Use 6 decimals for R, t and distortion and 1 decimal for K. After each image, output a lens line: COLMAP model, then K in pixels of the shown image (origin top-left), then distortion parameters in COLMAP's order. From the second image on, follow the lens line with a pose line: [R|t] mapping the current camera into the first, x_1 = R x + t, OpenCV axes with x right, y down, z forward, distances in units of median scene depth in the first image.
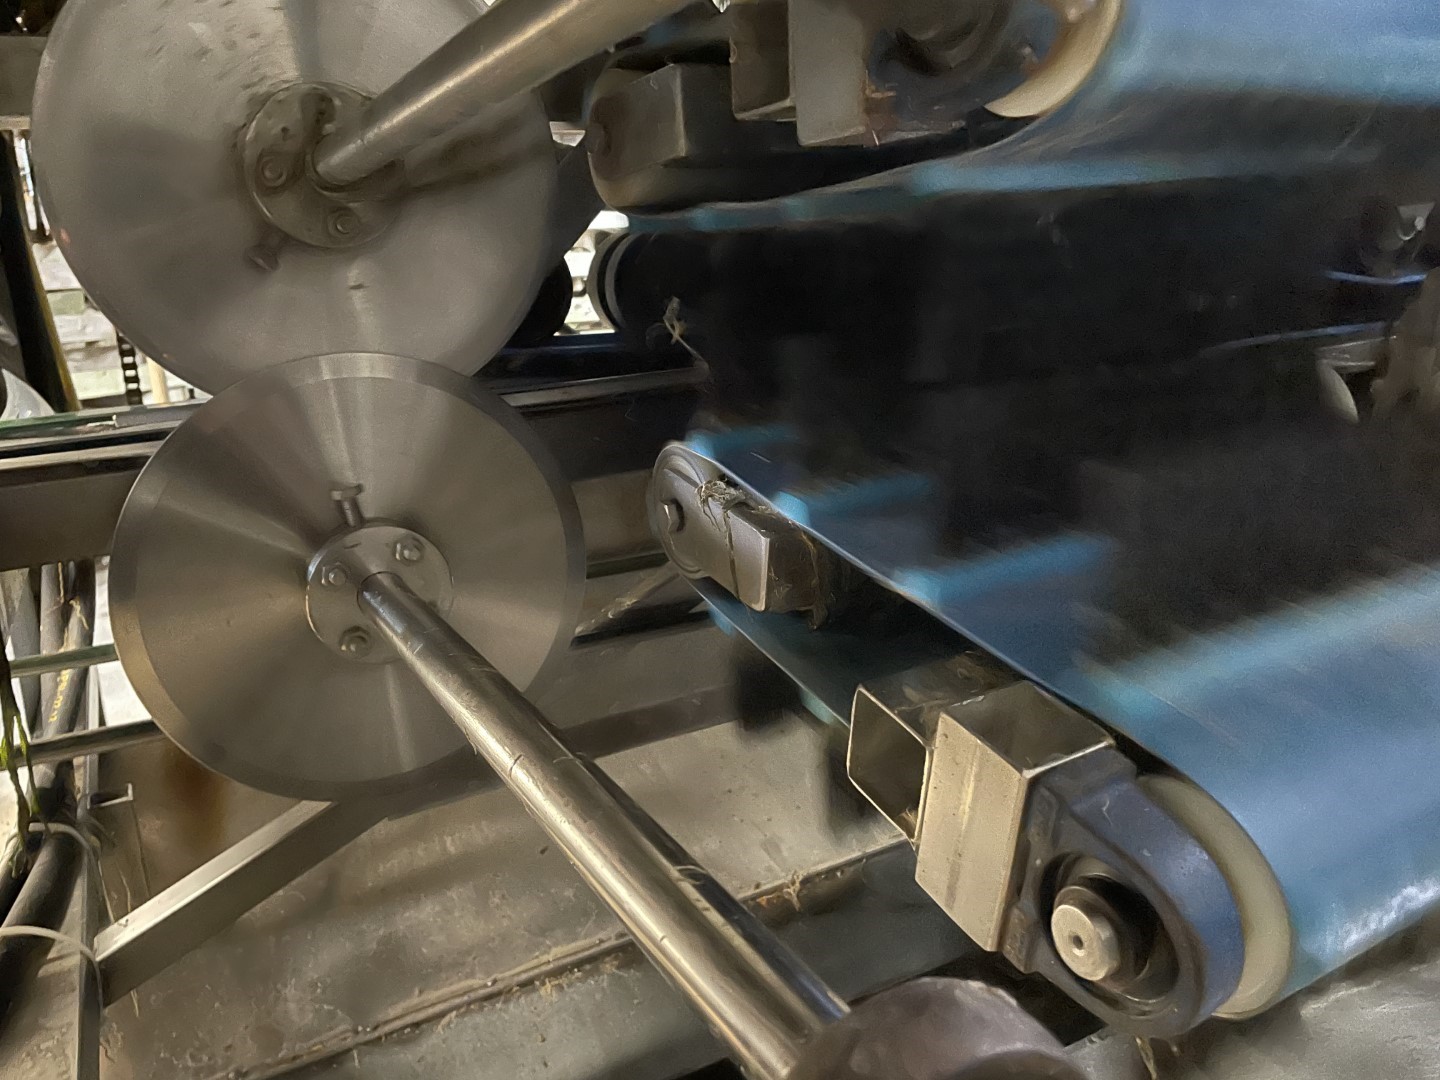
lens RADIAL K [[1089.8, 0, 716.3], [0, 1089.8, 532.1], [0, 0, 1]] dist [0.084426, -0.103708]
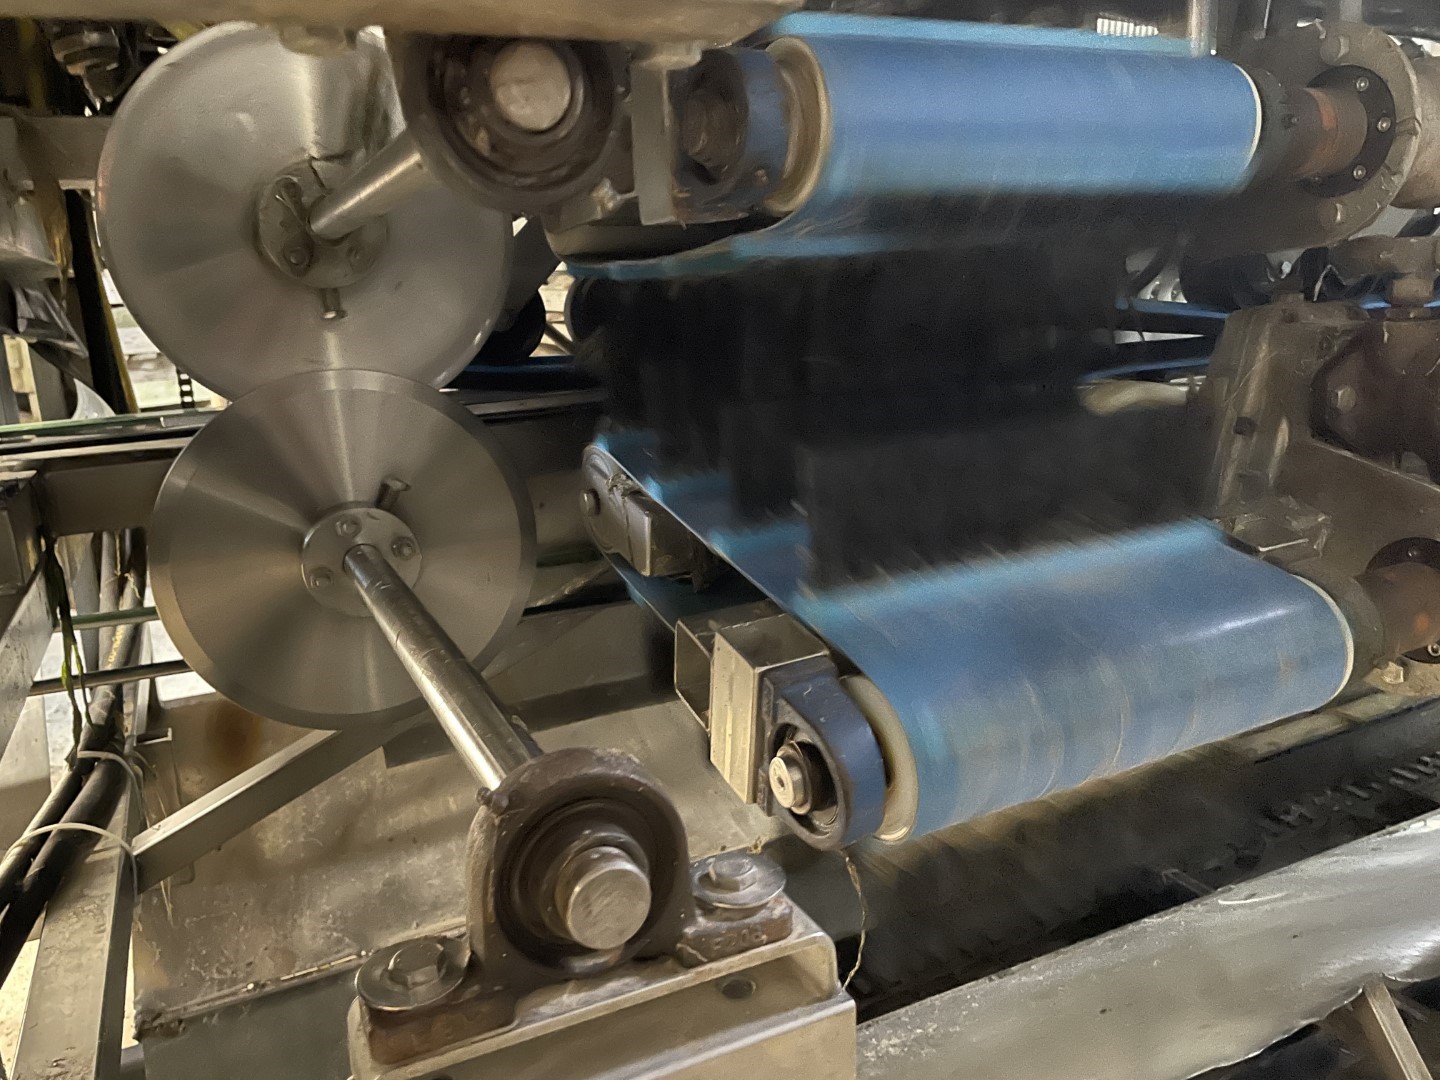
lens RADIAL K [[1069.9, 0, 718.8], [0, 1069.9, 532.9], [0, 0, 1]] dist [0.086529, -0.106837]
pose [[0.999051, 0.019639, -0.038887, 0.137496], [-0.020120, 0.999725, -0.012014, 0.028076], [0.038640, 0.012785, 0.999171, -0.199348]]
